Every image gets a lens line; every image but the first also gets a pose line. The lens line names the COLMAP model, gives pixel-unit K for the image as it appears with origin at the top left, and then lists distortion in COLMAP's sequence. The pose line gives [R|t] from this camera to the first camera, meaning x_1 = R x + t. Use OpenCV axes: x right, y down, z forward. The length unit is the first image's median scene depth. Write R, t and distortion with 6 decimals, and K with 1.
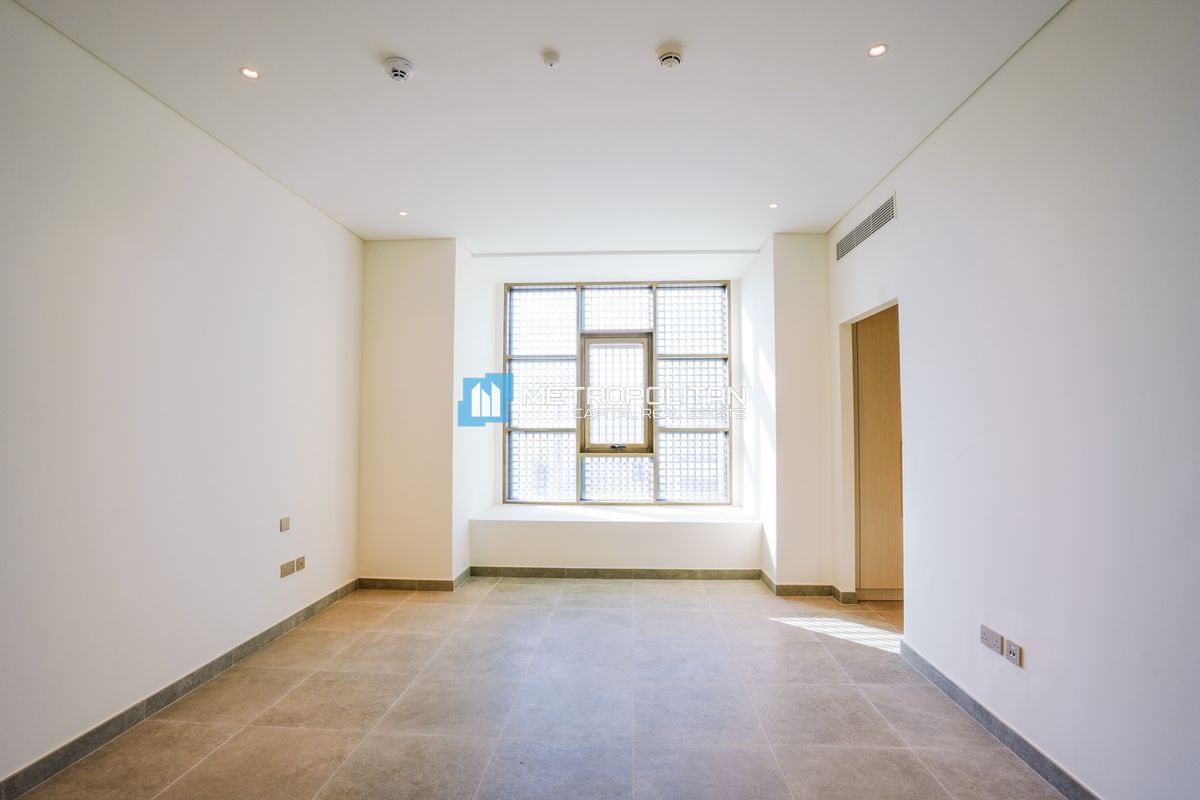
lens RADIAL K [[555.7, 0, 609.3], [0, 555.7, 404.8], [0, 0, 1]] dist [-0.001795, 0.000379]
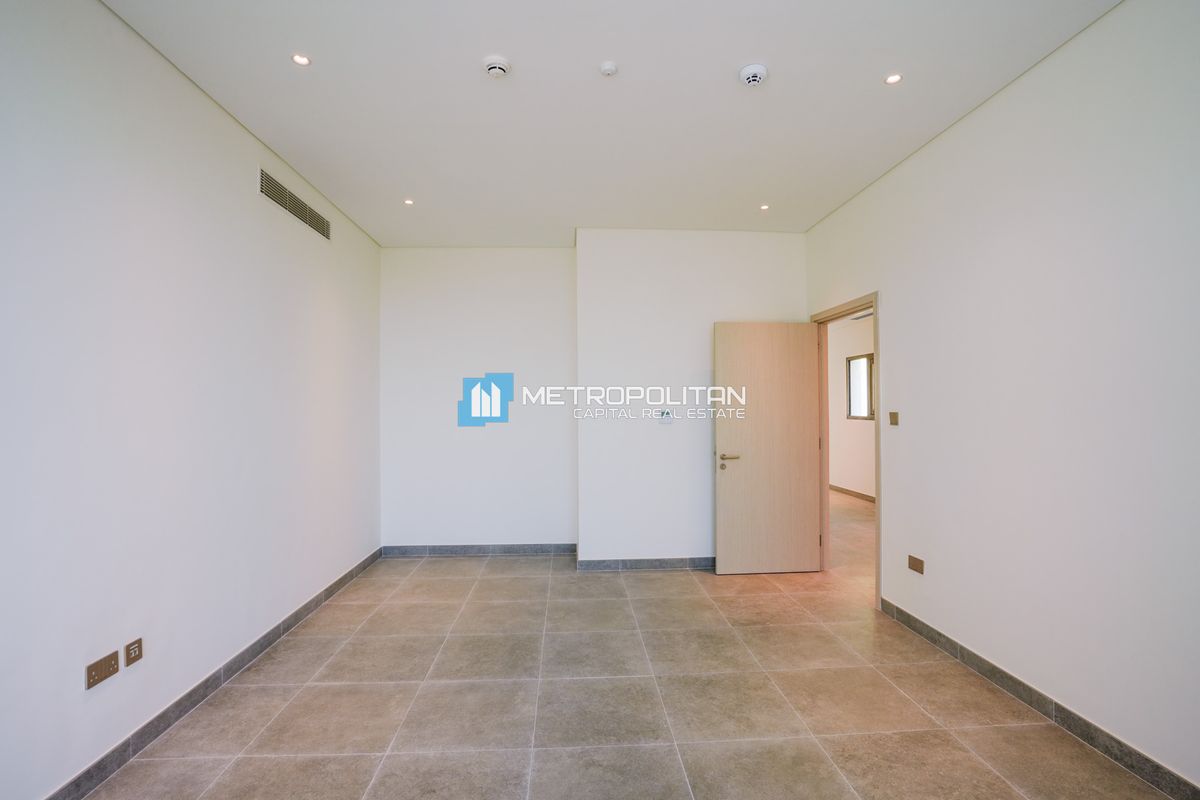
lens RADIAL K [[555.7, 0, 609.3], [0, 555.7, 404.8], [0, 0, 1]] dist [-0.001795, 0.000379]
pose [[-0.993411, 0.005671, -0.114464, 0.018322], [0.009459, 0.999424, -0.032576, 0.056005], [0.114214, -0.033444, -0.992893, 1.980884]]
